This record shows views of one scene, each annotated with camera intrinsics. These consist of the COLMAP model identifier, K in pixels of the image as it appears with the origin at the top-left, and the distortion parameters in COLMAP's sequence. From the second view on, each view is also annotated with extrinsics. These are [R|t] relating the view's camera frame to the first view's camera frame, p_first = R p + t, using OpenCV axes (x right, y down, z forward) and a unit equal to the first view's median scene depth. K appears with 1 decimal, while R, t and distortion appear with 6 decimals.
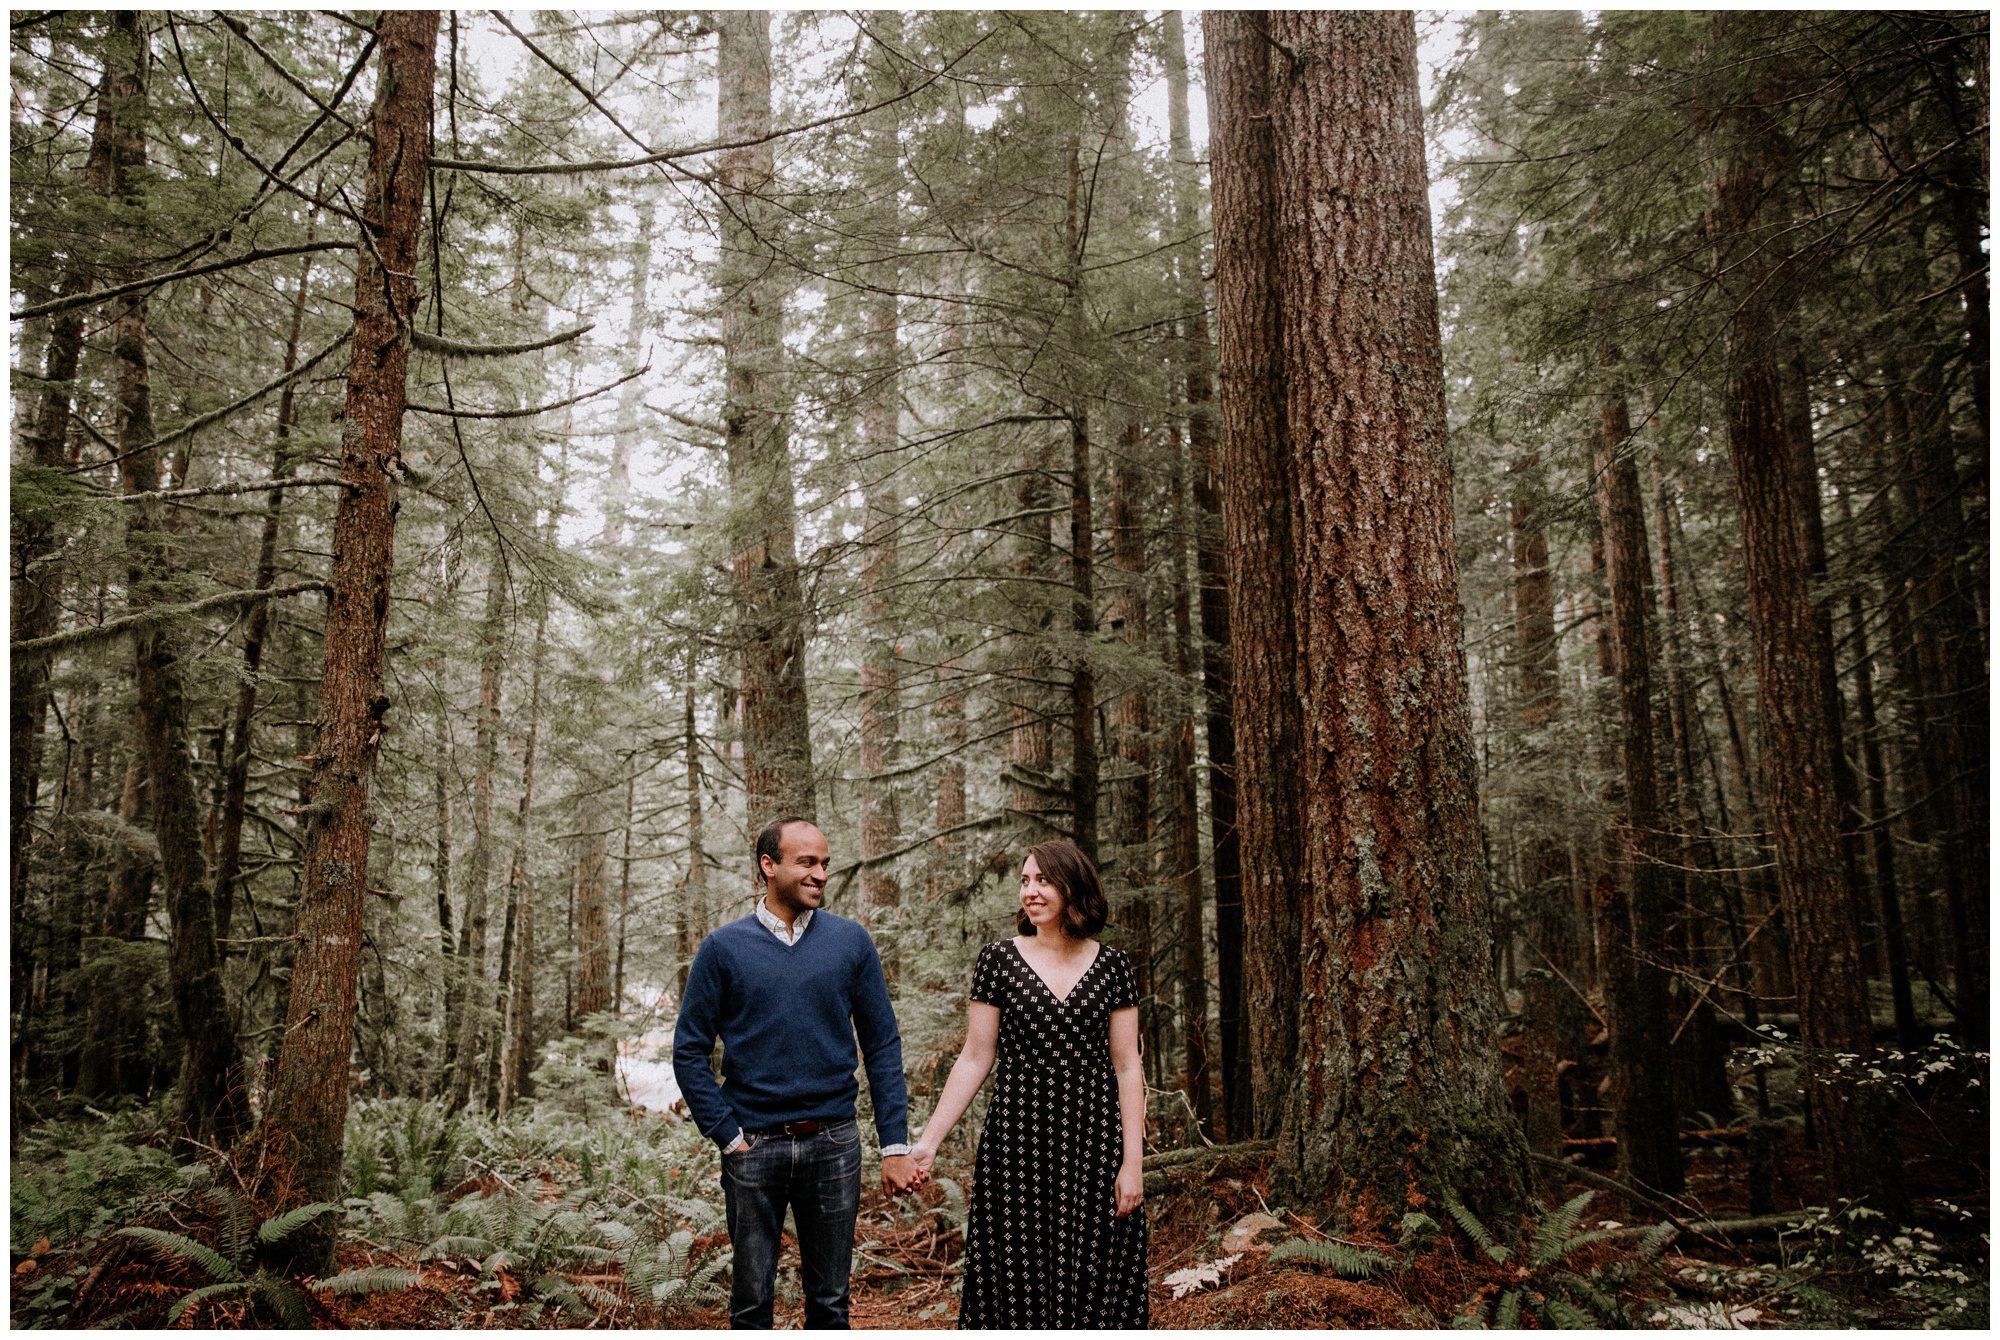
lens RADIAL K [[1356.0, 0, 1000.0], [0, 1356.0, 670.0], [0, 0, 1]] dist [-0.105972, 0.095027]
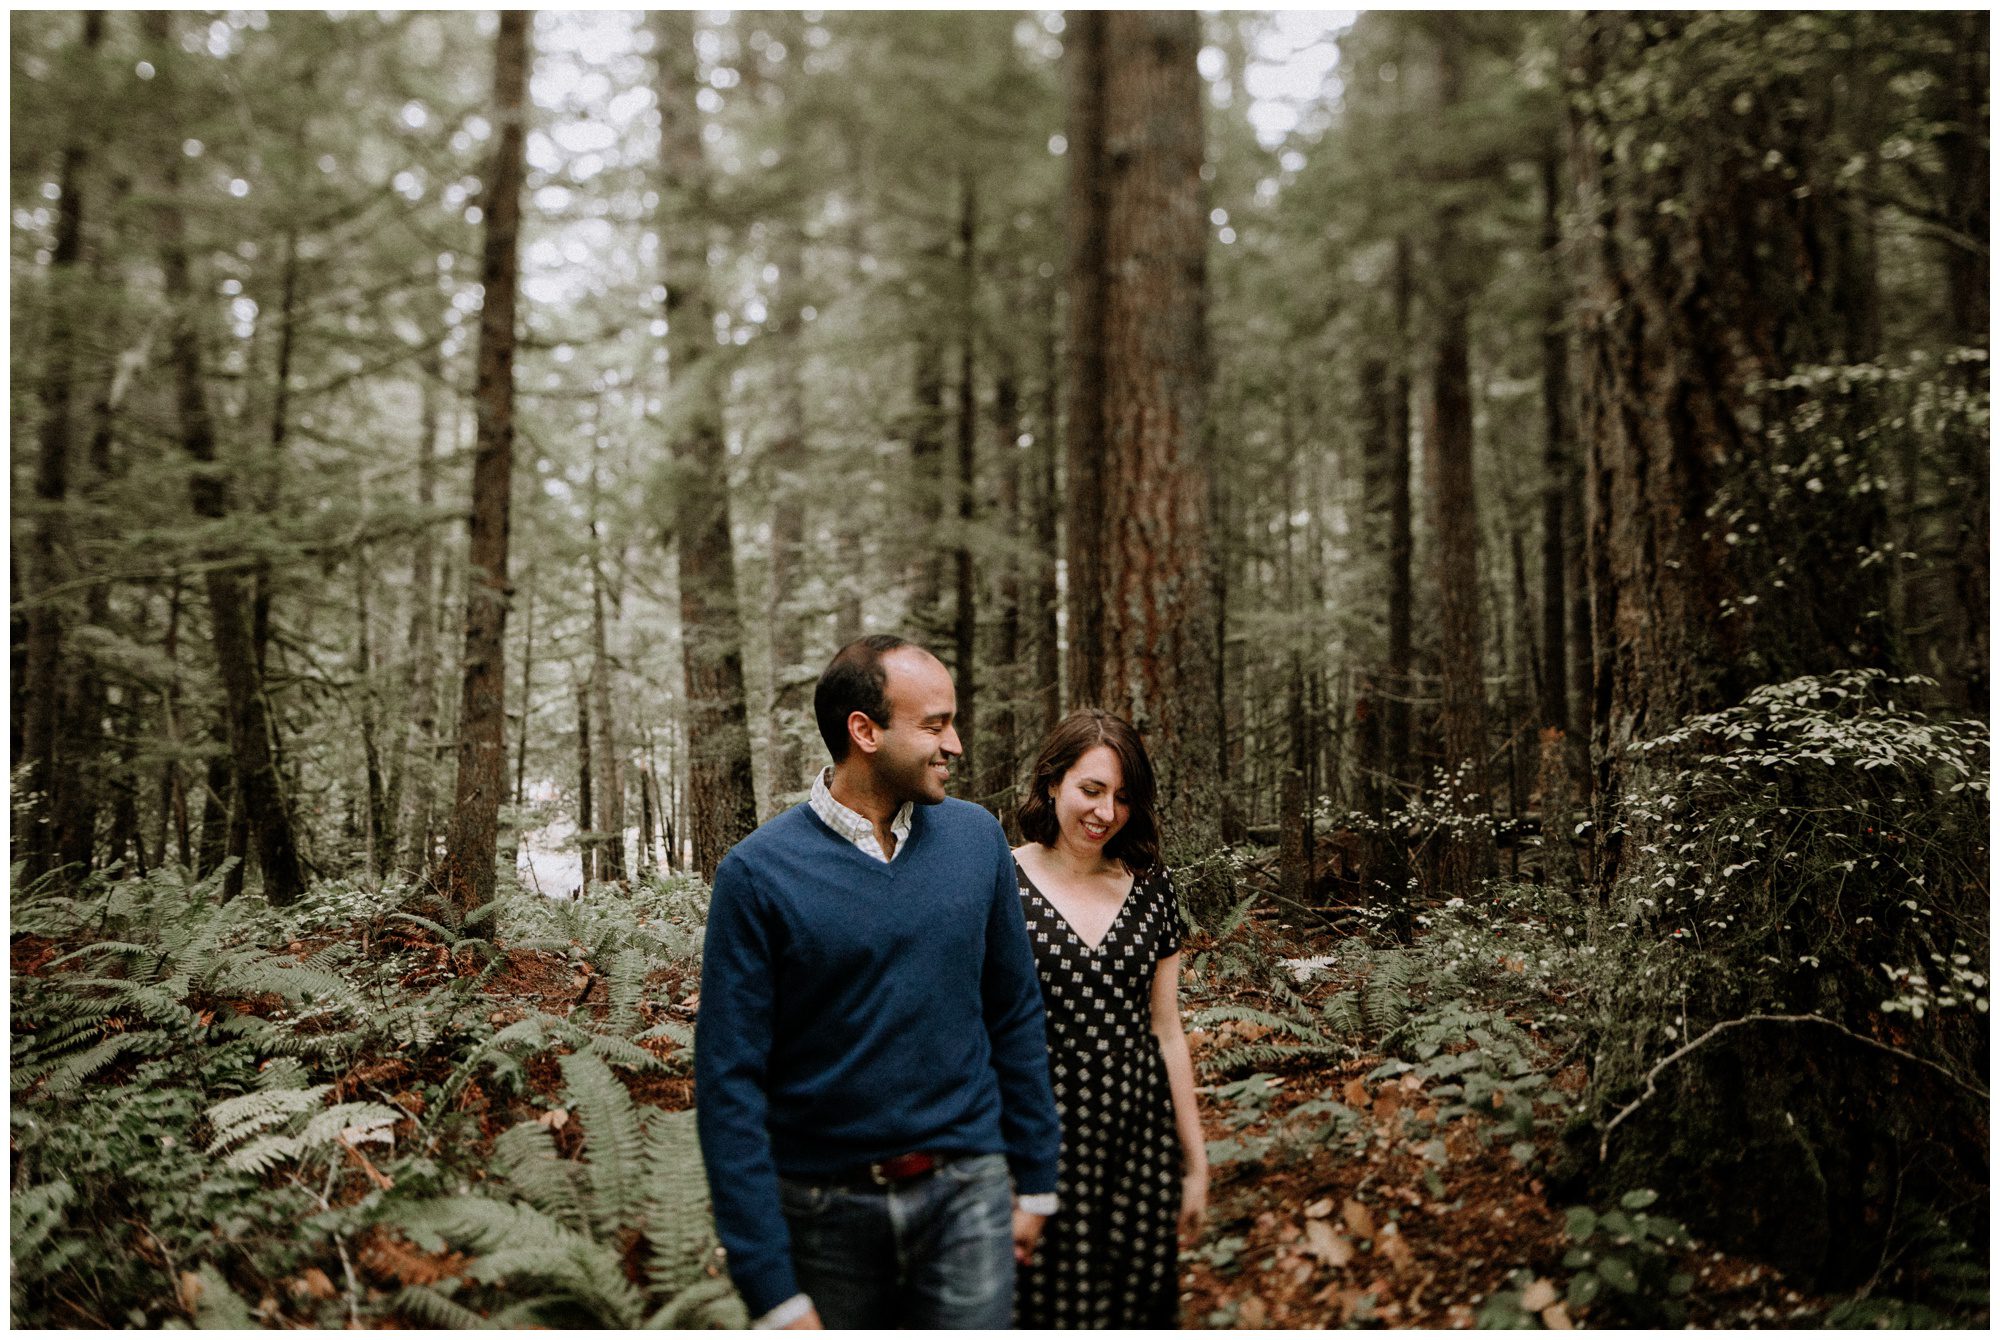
lens RADIAL K [[1351.3, 0, 997.6], [0, 1351.3, 601.3], [0, 0, 1]] dist [0.005490, 0.001263]
pose [[0.996319, 0.016447, 0.084125, -0.029610], [-0.024583, 0.995018, 0.096620, -0.117814], [-0.082117, -0.098333, 0.991760, -0.538691]]
